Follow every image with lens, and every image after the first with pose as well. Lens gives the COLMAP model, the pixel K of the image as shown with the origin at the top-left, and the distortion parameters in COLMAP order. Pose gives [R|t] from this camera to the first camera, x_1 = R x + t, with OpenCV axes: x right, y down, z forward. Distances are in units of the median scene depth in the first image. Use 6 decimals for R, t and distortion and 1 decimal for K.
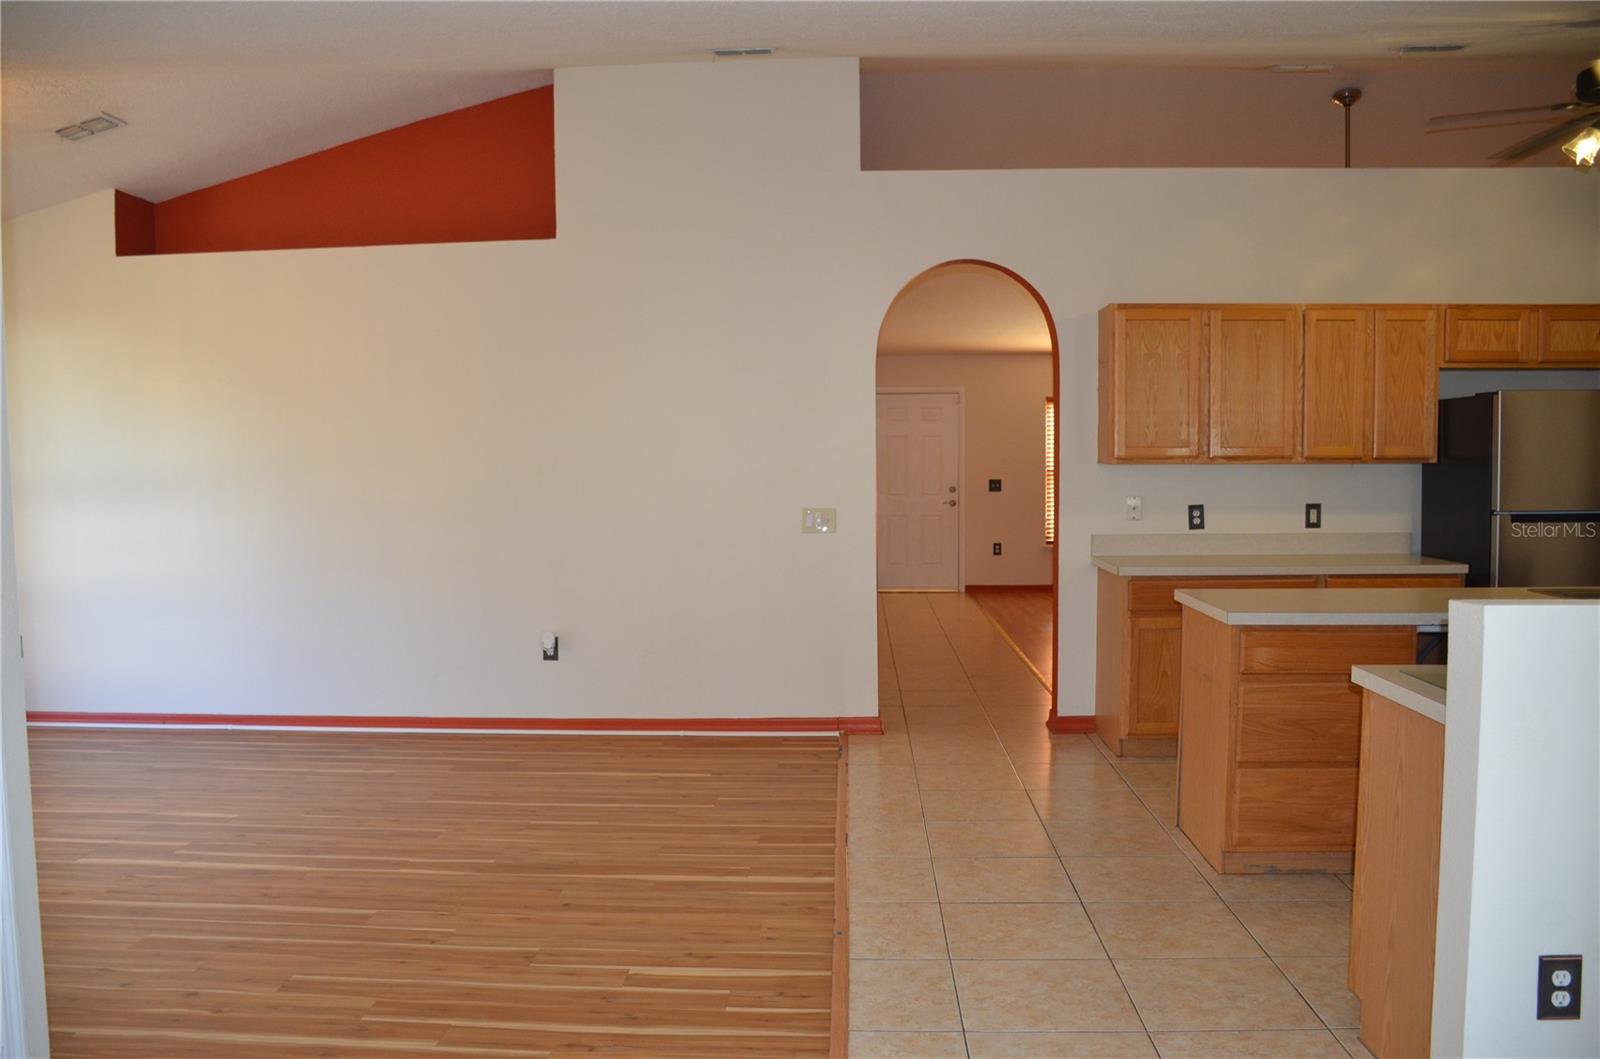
lens RADIAL K [[1255.6, 0, 788.2], [0, 1255.6, 530.8], [0, 0, 1]] dist [-0.087436, -0.015161]
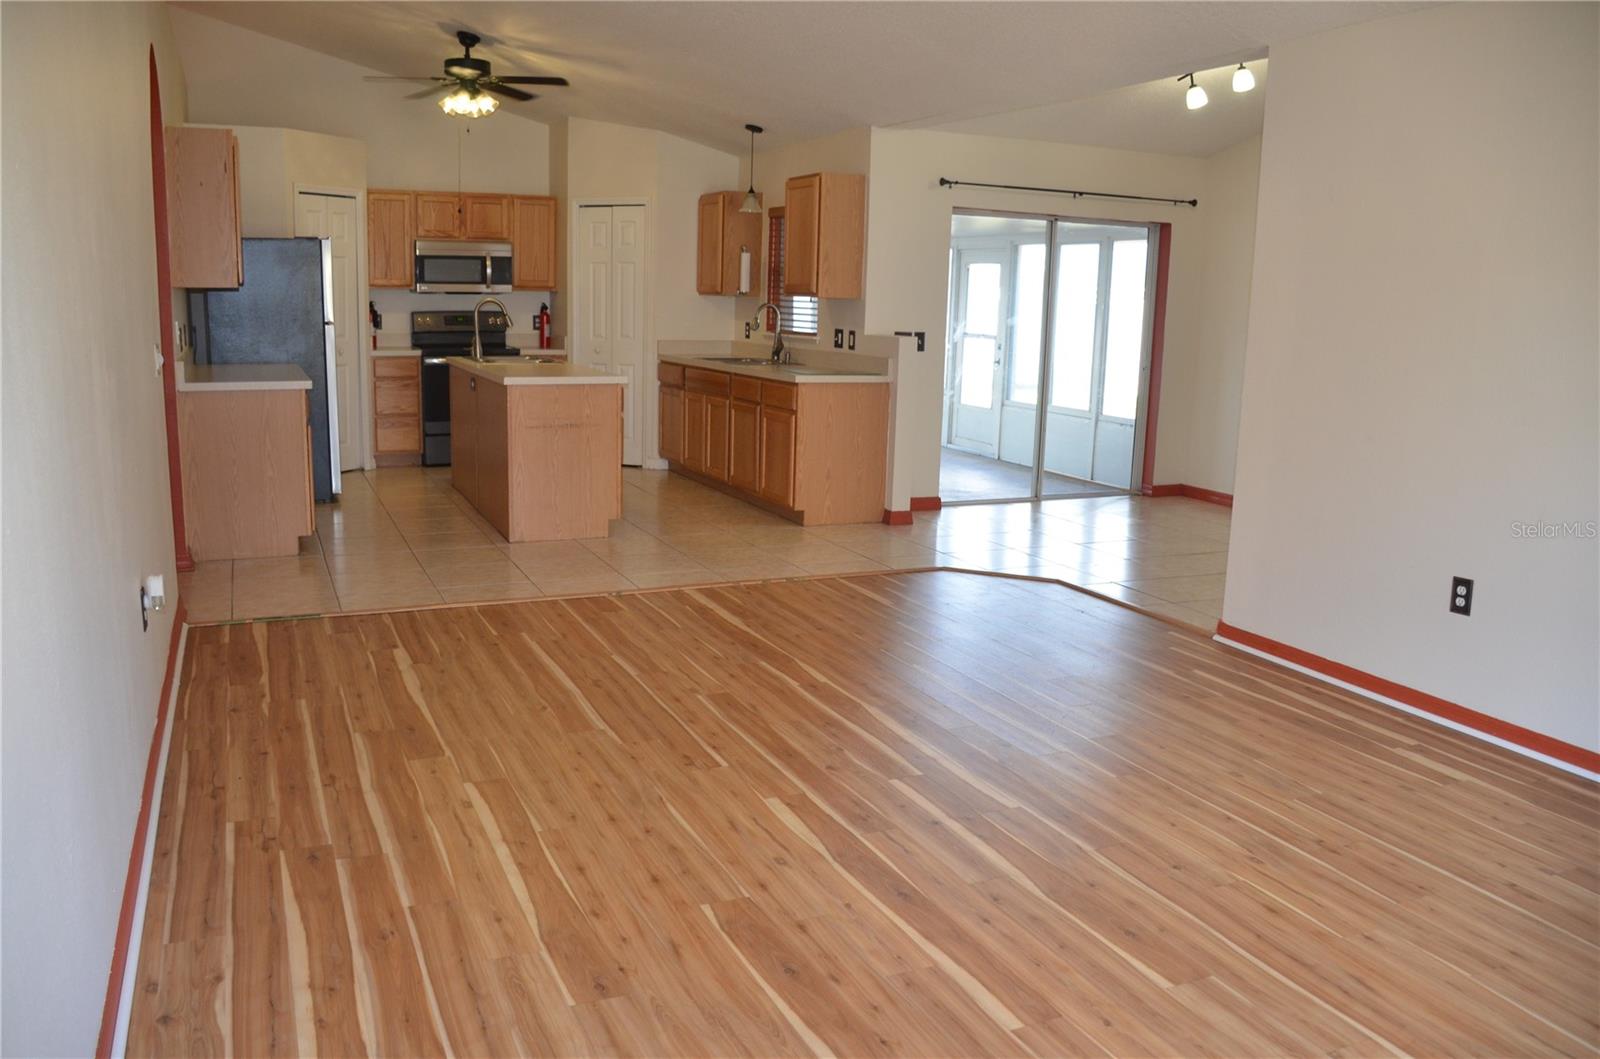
lens RADIAL K [[1255.6, 0, 798.1], [0, 1255.6, 520.9], [0, 0, 1]] dist [-0.087436, -0.015161]
pose [[-0.465054, -0.160376, 0.870635, -1.396222], [0.029134, 0.980149, 0.196112, -0.074512], [-0.884803, 0.116568, -0.451149, 1.724585]]
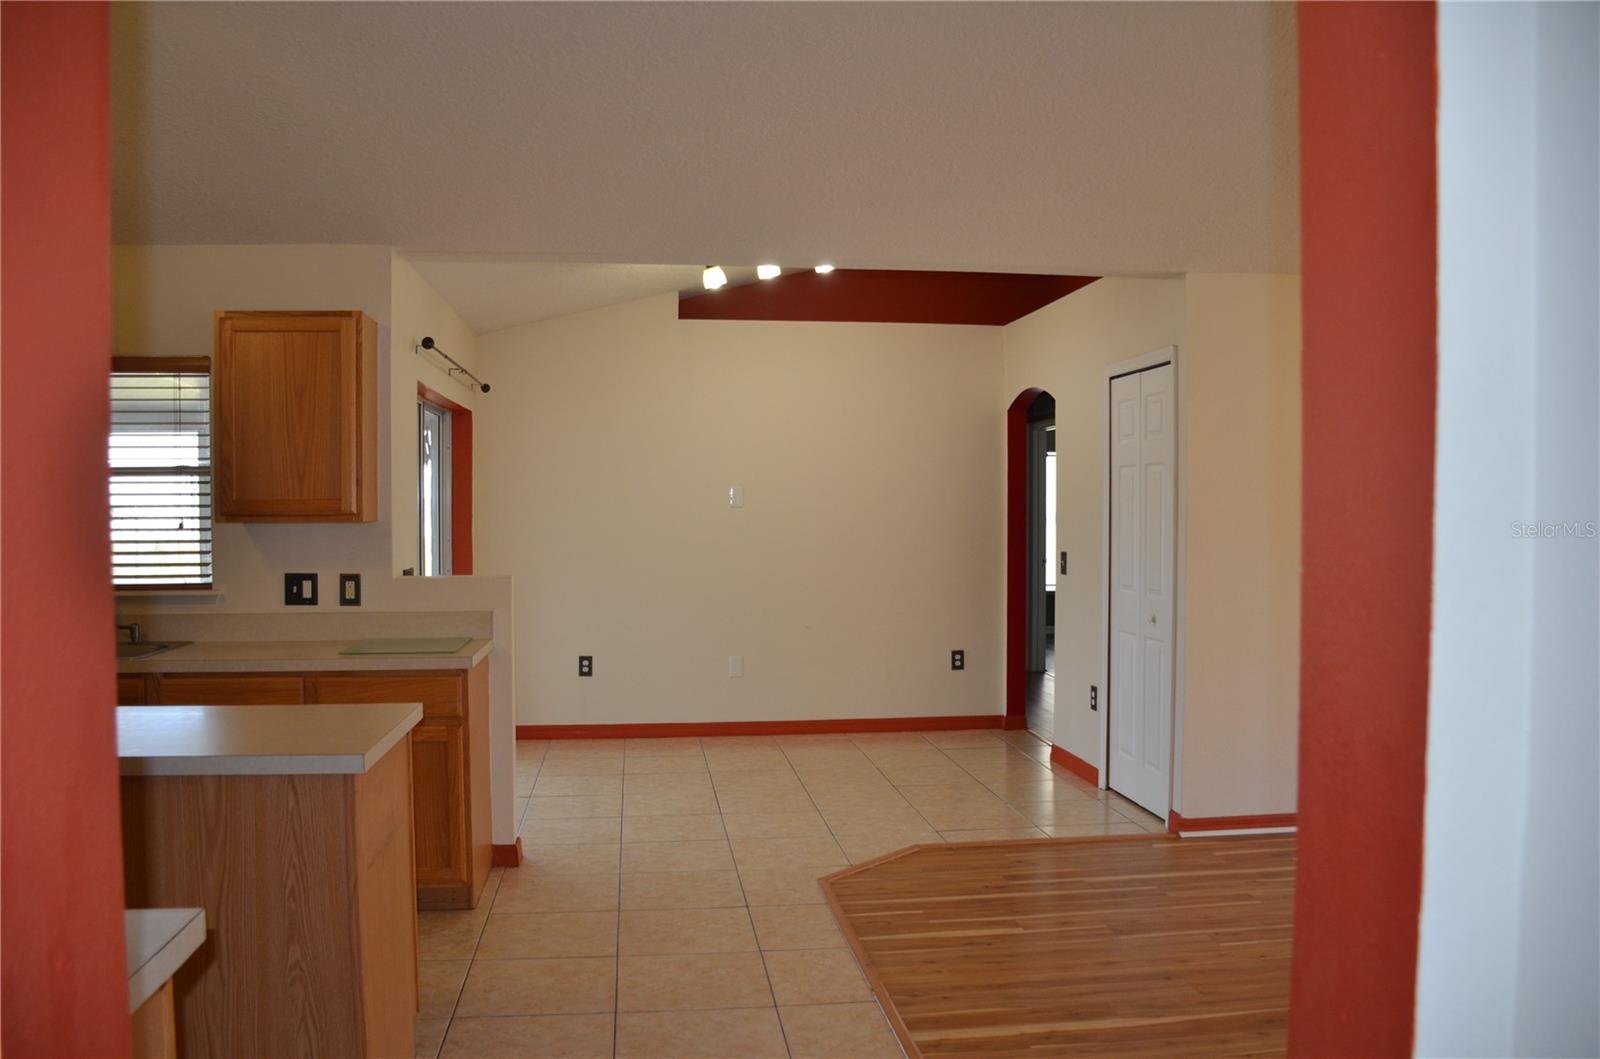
lens RADIAL K [[1255.6, 0, 806.4], [0, 1255.6, 533.3], [0, 0, 1]] dist [-0.087436, -0.015161]
pose [[-0.982486, 0.013022, -0.185880, 0.279046], [-0.002482, 0.996552, 0.082932, -0.119685], [0.186319, 0.081941, -0.979066, 1.975473]]
